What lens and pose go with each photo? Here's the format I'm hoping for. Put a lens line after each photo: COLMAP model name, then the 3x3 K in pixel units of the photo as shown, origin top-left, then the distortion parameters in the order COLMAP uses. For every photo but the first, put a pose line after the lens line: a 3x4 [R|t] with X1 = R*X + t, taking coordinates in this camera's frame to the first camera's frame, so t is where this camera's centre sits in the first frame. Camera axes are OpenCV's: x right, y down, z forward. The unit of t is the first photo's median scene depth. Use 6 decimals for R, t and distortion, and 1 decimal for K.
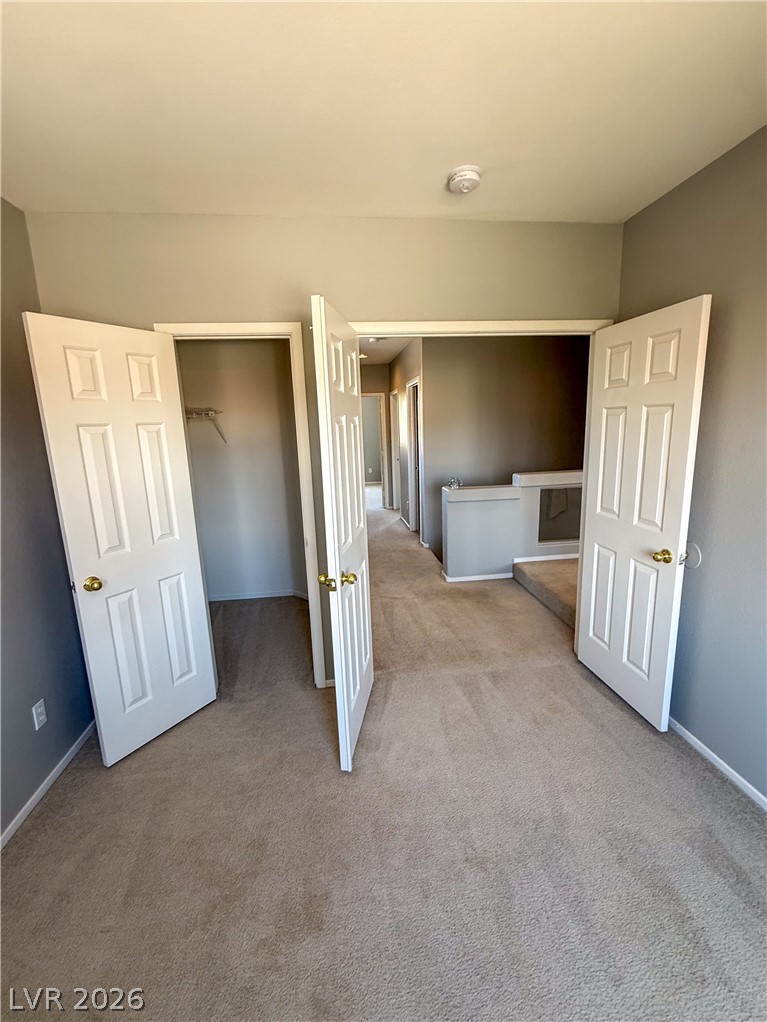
lens RADIAL K [[405.1, 0, 385.4], [0, 405.1, 508.6], [0, 0, 1]] dist [-0.000463, -0.000016]
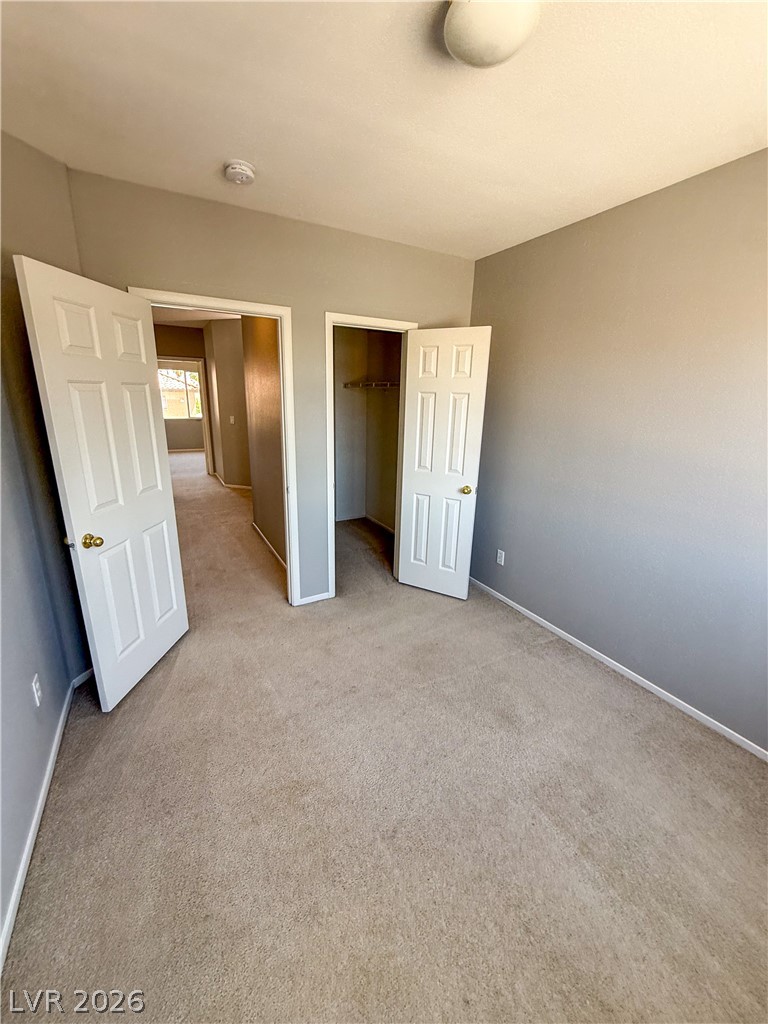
lens RADIAL K [[405.9, 0, 385.9], [0, 405.9, 509.6], [0, 0, 1]] dist [-0.000463, -0.000016]
pose [[0.840522, -0.088185, 0.534553, -0.534473], [0.048669, 0.994965, 0.087612, 0.045373], [-0.539588, -0.047623, 0.840582, -0.213470]]
